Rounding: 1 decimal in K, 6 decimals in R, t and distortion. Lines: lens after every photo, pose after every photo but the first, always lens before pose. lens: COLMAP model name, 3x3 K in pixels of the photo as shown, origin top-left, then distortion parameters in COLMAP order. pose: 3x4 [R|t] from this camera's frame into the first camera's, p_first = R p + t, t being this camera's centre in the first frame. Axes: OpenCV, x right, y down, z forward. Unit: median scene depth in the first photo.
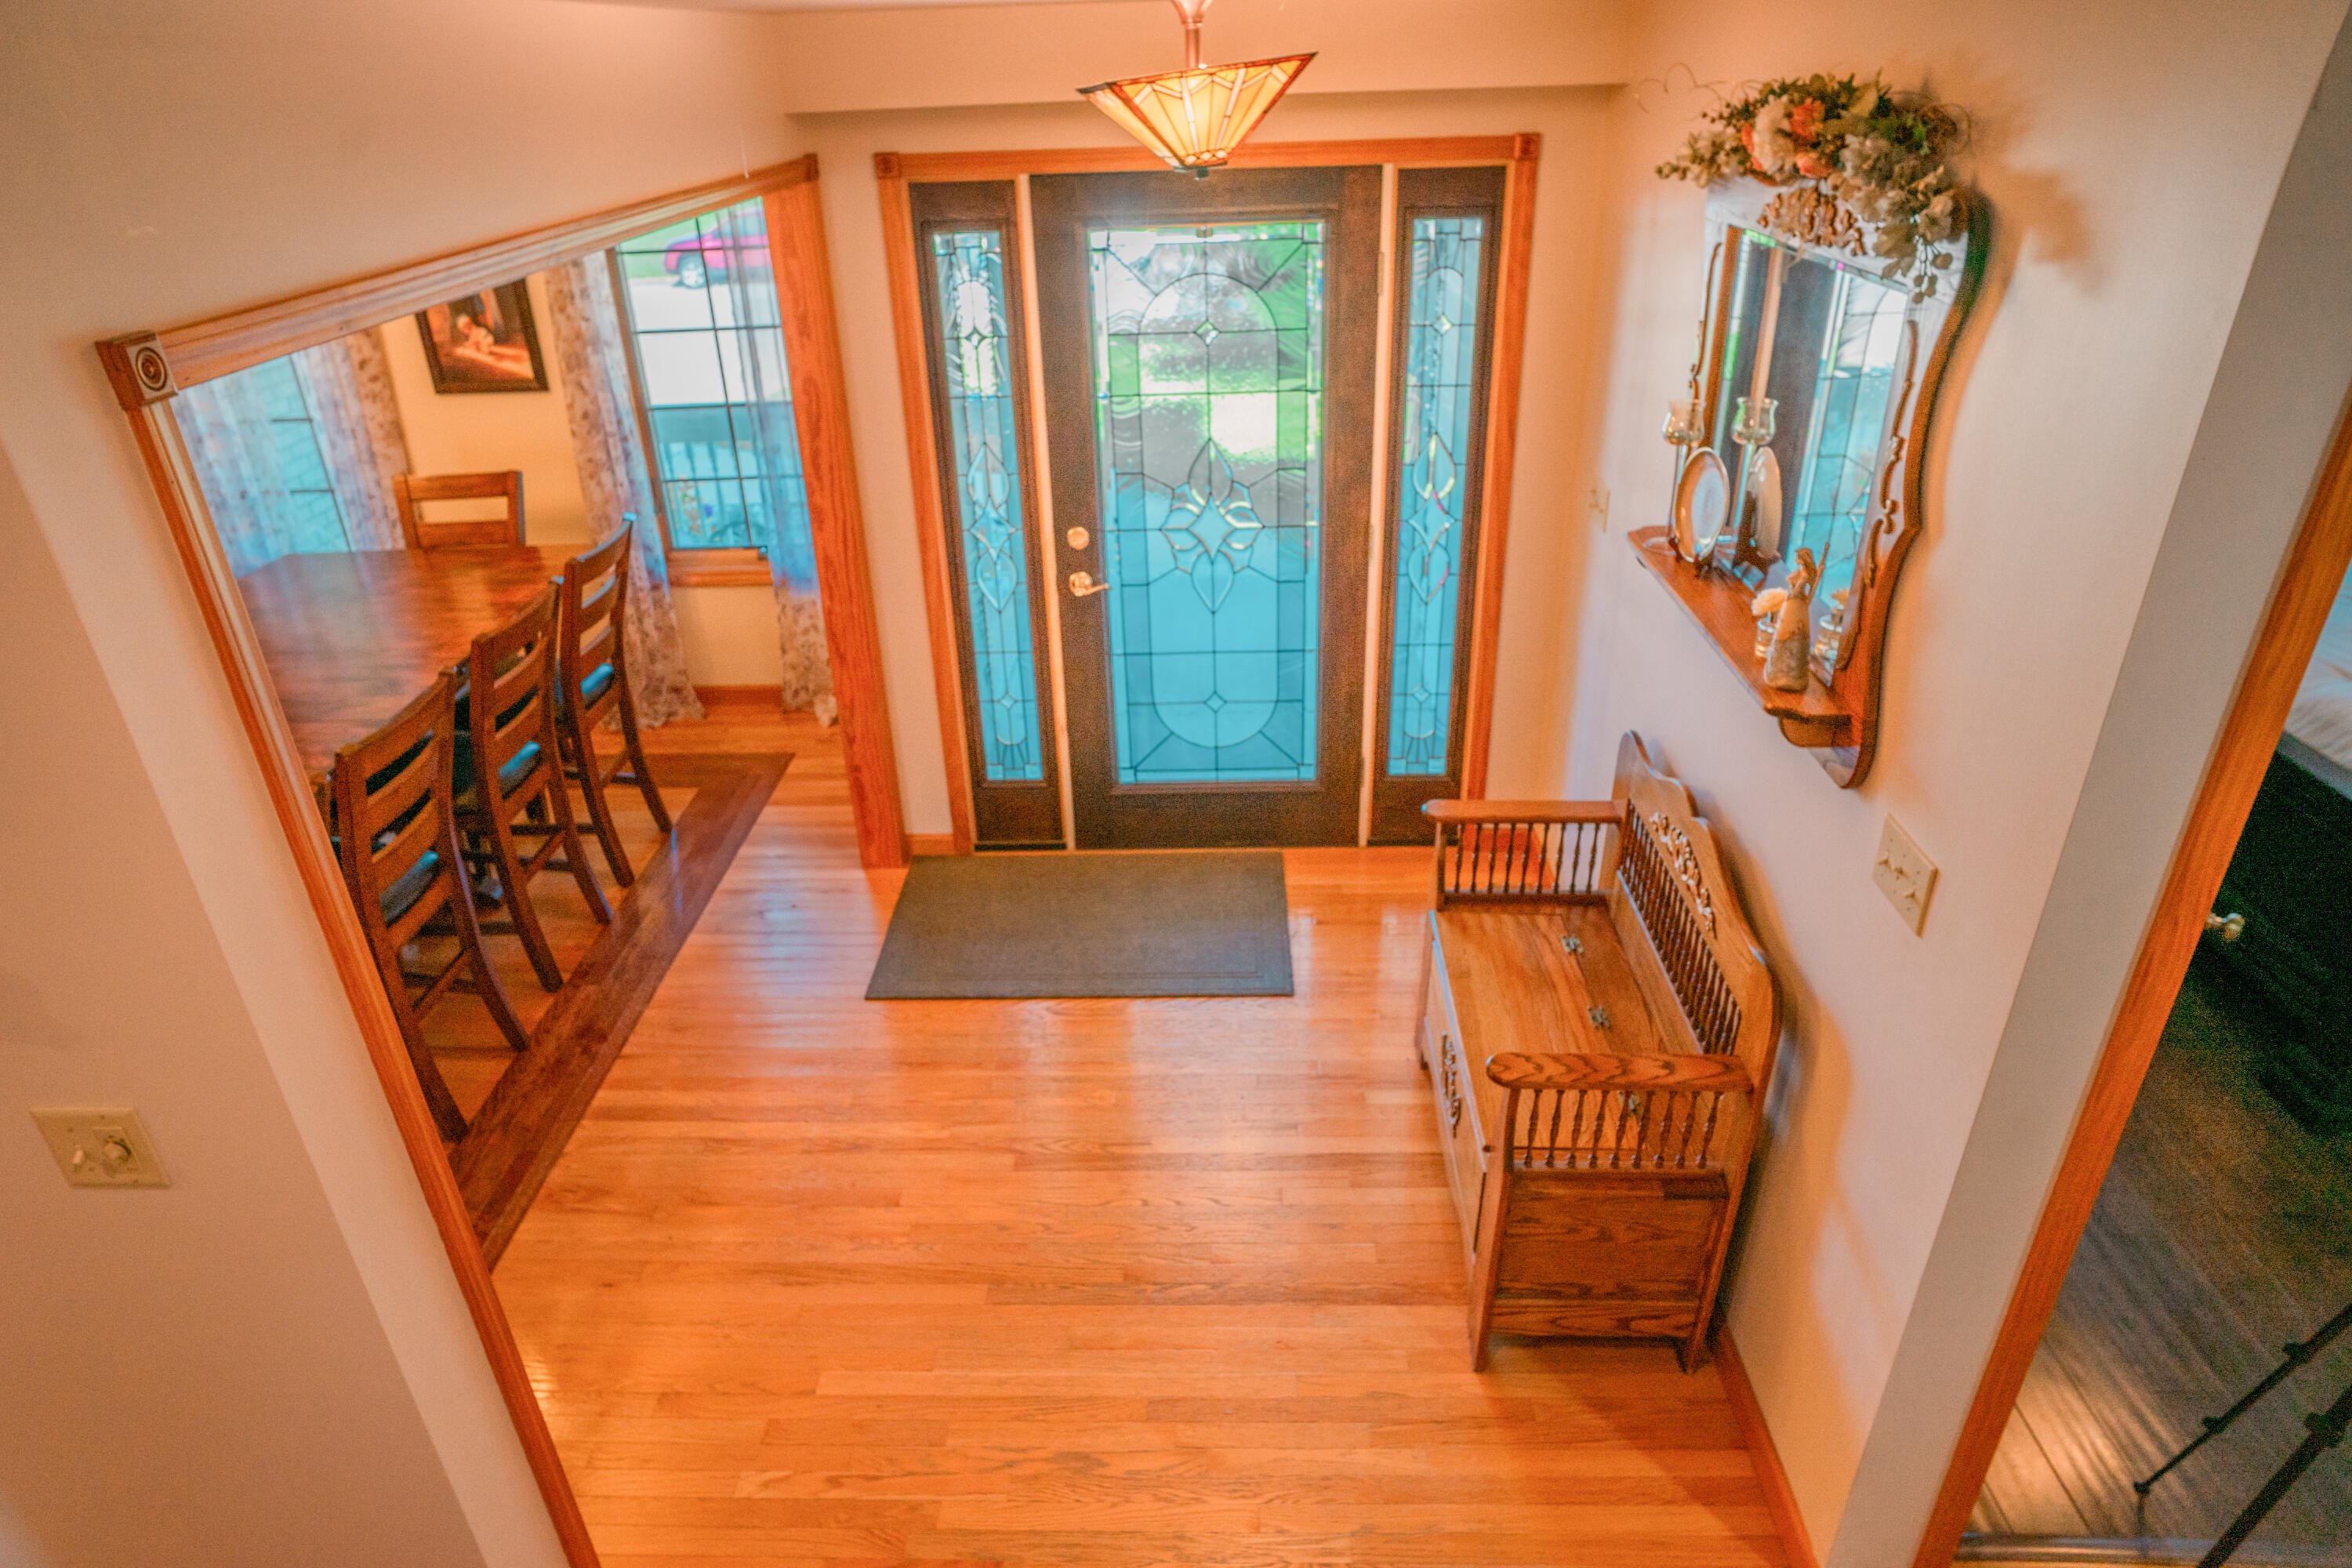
lens RADIAL K [[1399.3, 0, 1166.1], [0, 1399.3, 790.7], [0, 0, 1]] dist [-0.066645, 0.048453]
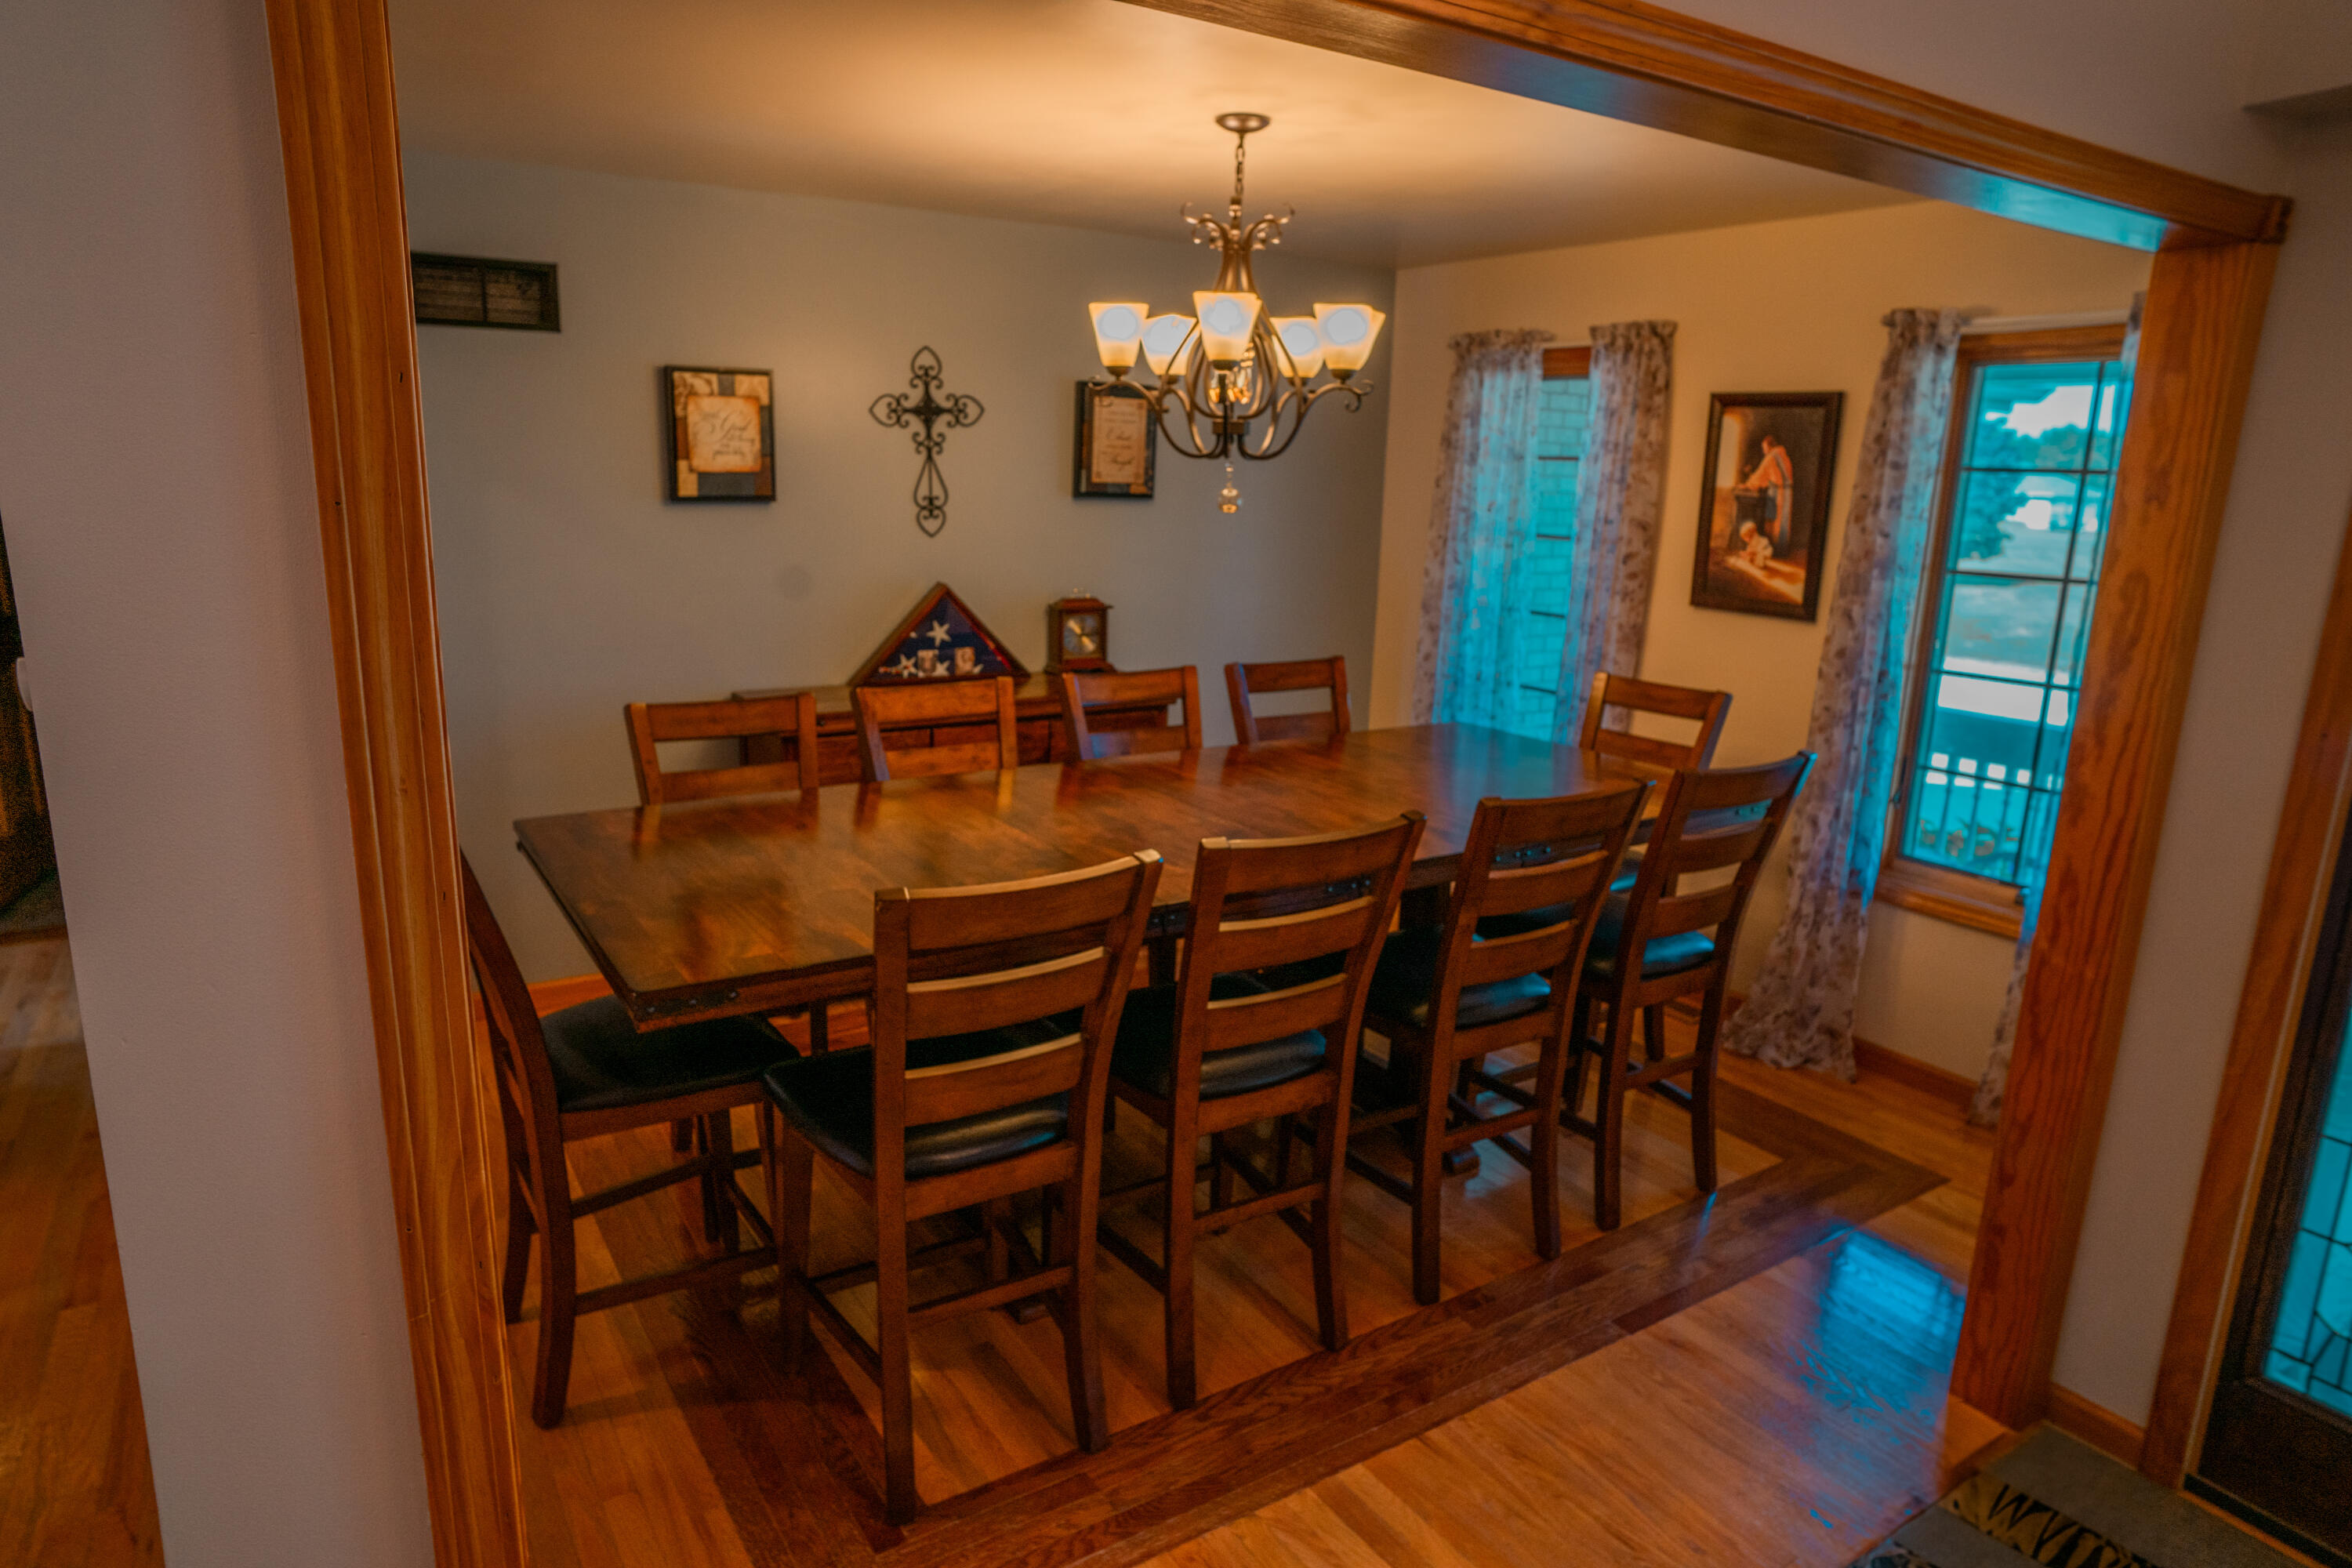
lens RADIAL K [[1399.3, 0, 1166.1], [0, 1399.3, 790.7], [0, 0, 1]] dist [-0.066645, 0.048453]
pose [[0.569709, 0.234296, -0.787741, -0.008582], [-0.429395, 0.902129, -0.042228, -0.006849], [0.700751, 0.362310, 0.614557, 0.289554]]
